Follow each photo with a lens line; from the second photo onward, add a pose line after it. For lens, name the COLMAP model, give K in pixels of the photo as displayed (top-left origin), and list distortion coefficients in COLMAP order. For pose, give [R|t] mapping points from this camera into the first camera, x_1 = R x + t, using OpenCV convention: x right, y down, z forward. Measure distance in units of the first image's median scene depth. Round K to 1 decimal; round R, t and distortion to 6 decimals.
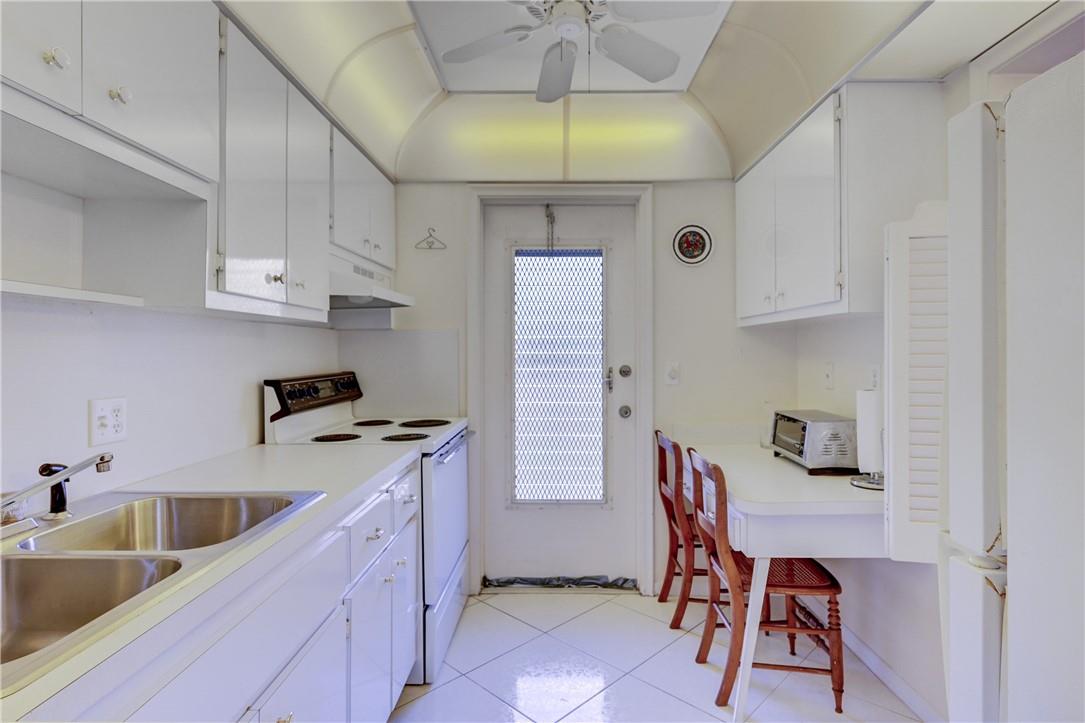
lens RADIAL K [[673.8, 0, 453.3], [0, 673.8, 349.0], [0, 0, 1]] dist [0.000986, 0.000161]
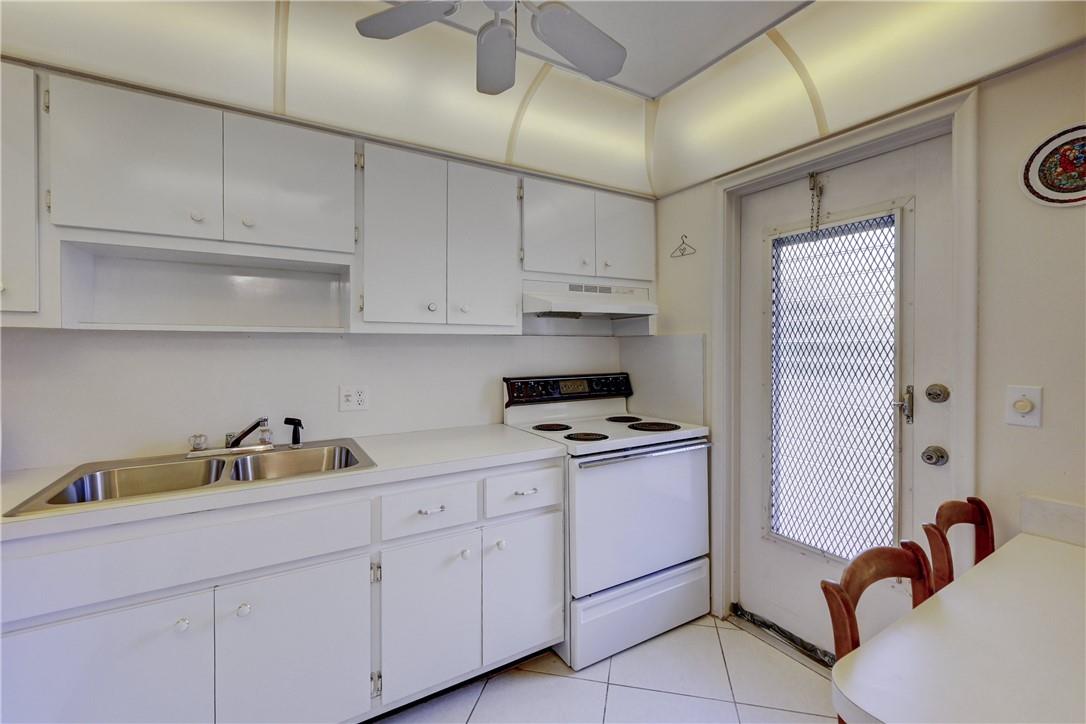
lens RADIAL K [[451.7, 0, 544.3], [0, 451.7, 343.1], [0, 0, 1]] dist [0.000283, 0.000168]
pose [[0.530838, -0.003354, -0.847467, 0.432556], [0.008565, 0.999962, 0.001408, -0.019548], [0.847430, -0.008006, 0.530847, 0.459814]]
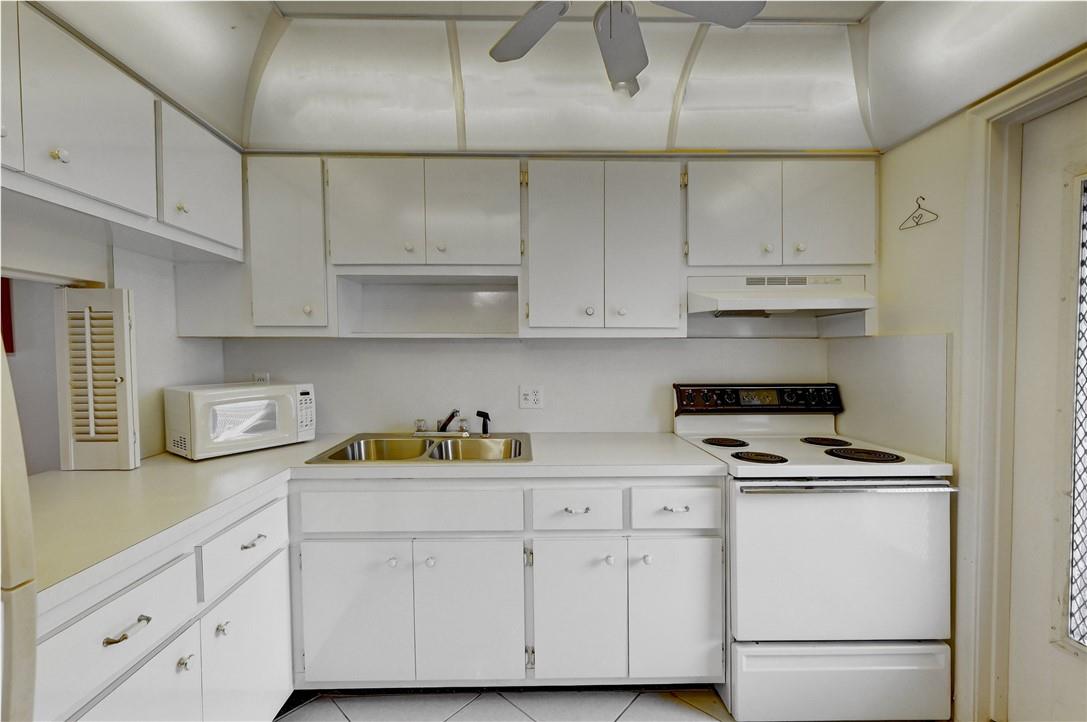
lens RADIAL K [[449.6, 0, 543.5], [0, 449.6, 361.0], [0, 0, 1]] dist [0.000252, 0.000371]
pose [[0.037732, 0.026927, -0.998925, 0.446583], [0.010504, 0.999571, 0.027341, -0.018211], [0.999233, -0.011524, 0.037433, 0.570073]]
